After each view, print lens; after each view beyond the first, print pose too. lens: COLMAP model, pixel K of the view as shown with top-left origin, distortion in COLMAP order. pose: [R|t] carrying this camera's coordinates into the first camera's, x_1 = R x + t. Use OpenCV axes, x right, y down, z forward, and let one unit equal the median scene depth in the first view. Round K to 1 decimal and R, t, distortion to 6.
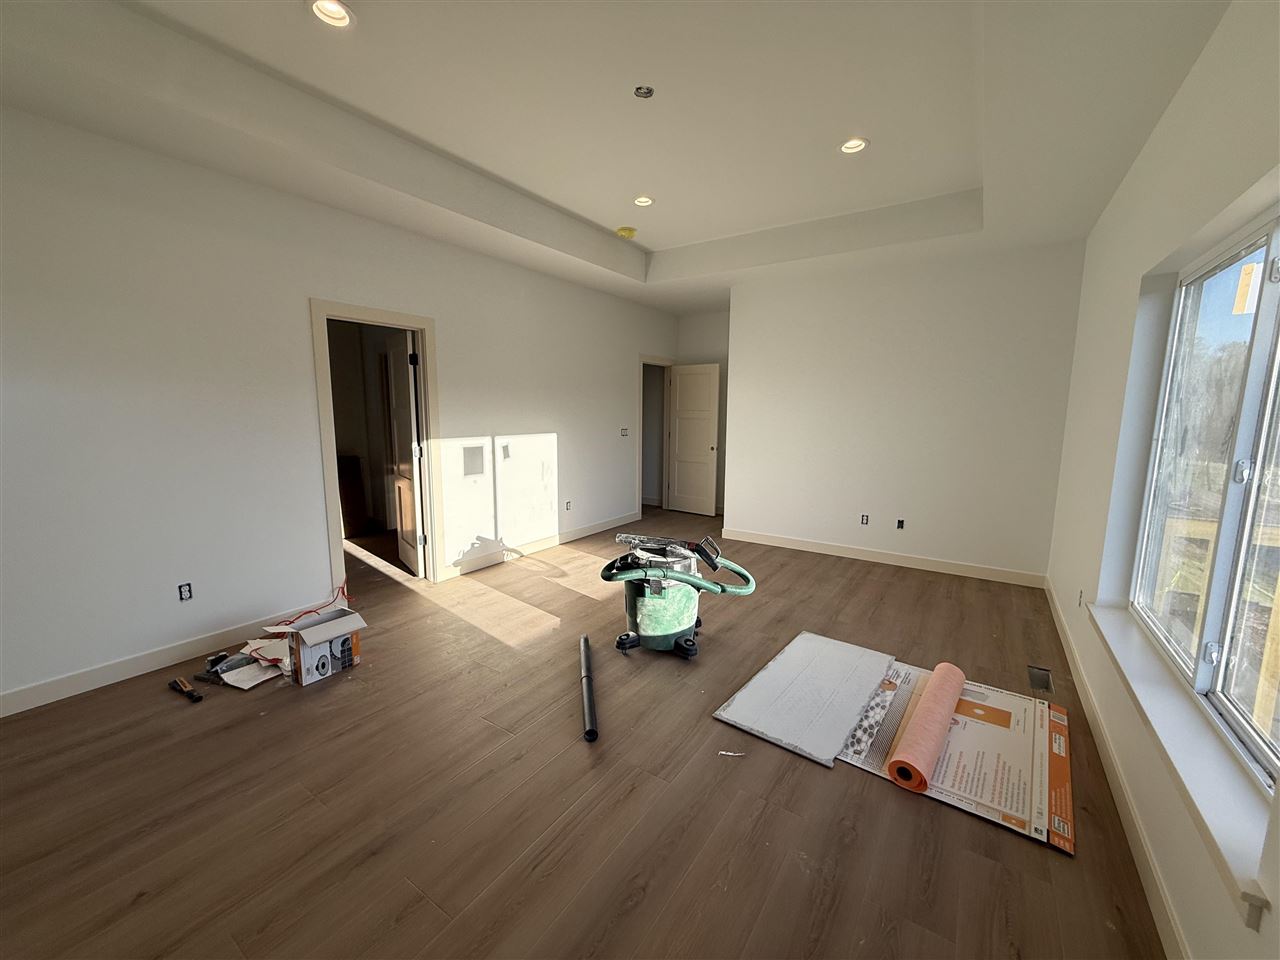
lens RADIAL K [[509.7, 0, 639.6], [0, 509.7, 477.7], [0, 0, 1]] dist [-0.000446, -0.000001]
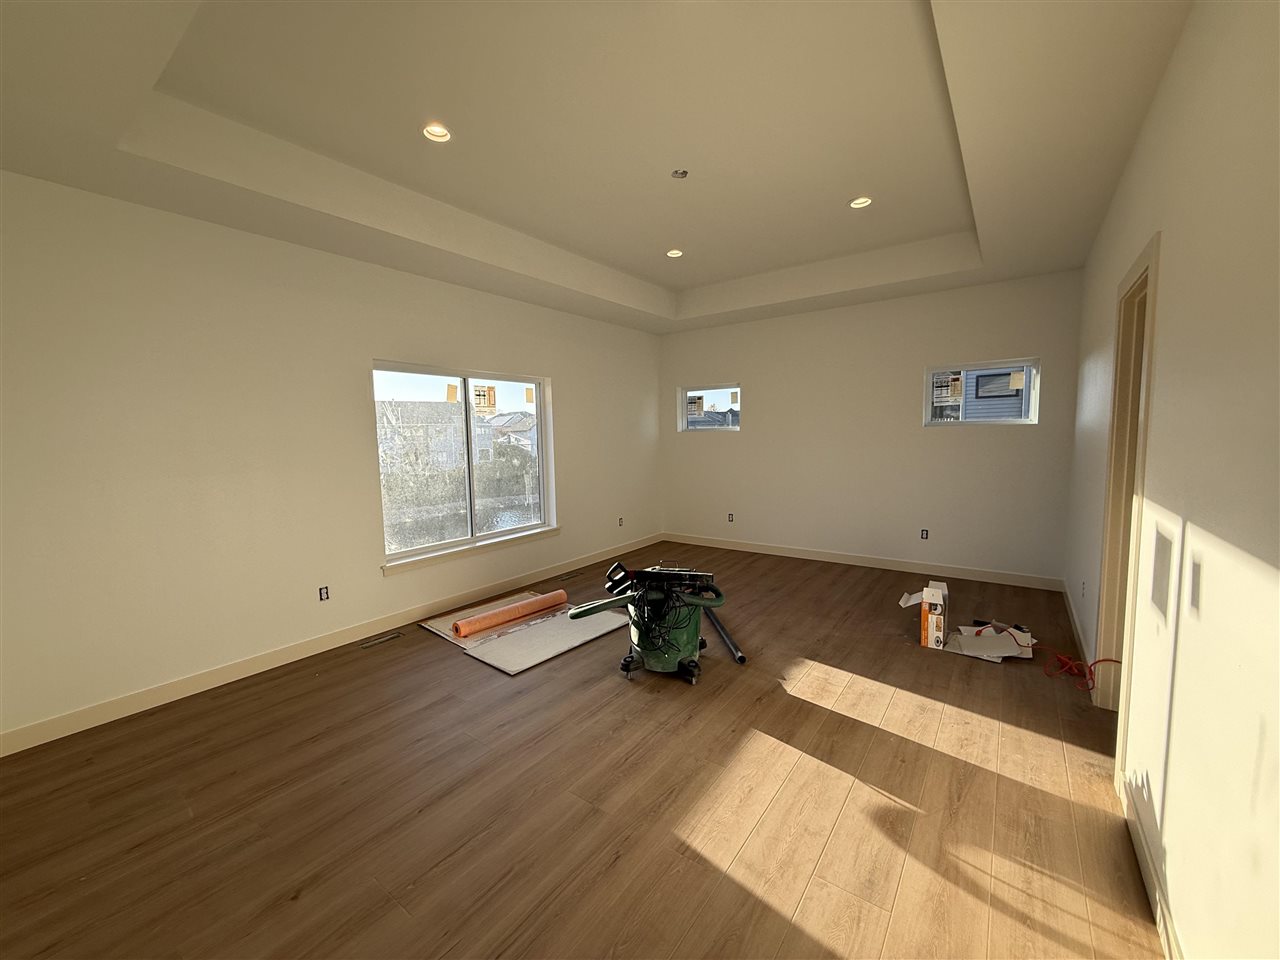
lens RADIAL K [[509.7, 0, 639.6], [0, 509.7, 478.9], [0, 0, 1]] dist [-0.000446, -0.000001]
pose [[-0.999384, 0.002646, 0.035004, 0.047224], [0.010590, 0.973420, 0.228783, -0.213822], [-0.033468, 0.229012, -0.972848, 1.506685]]
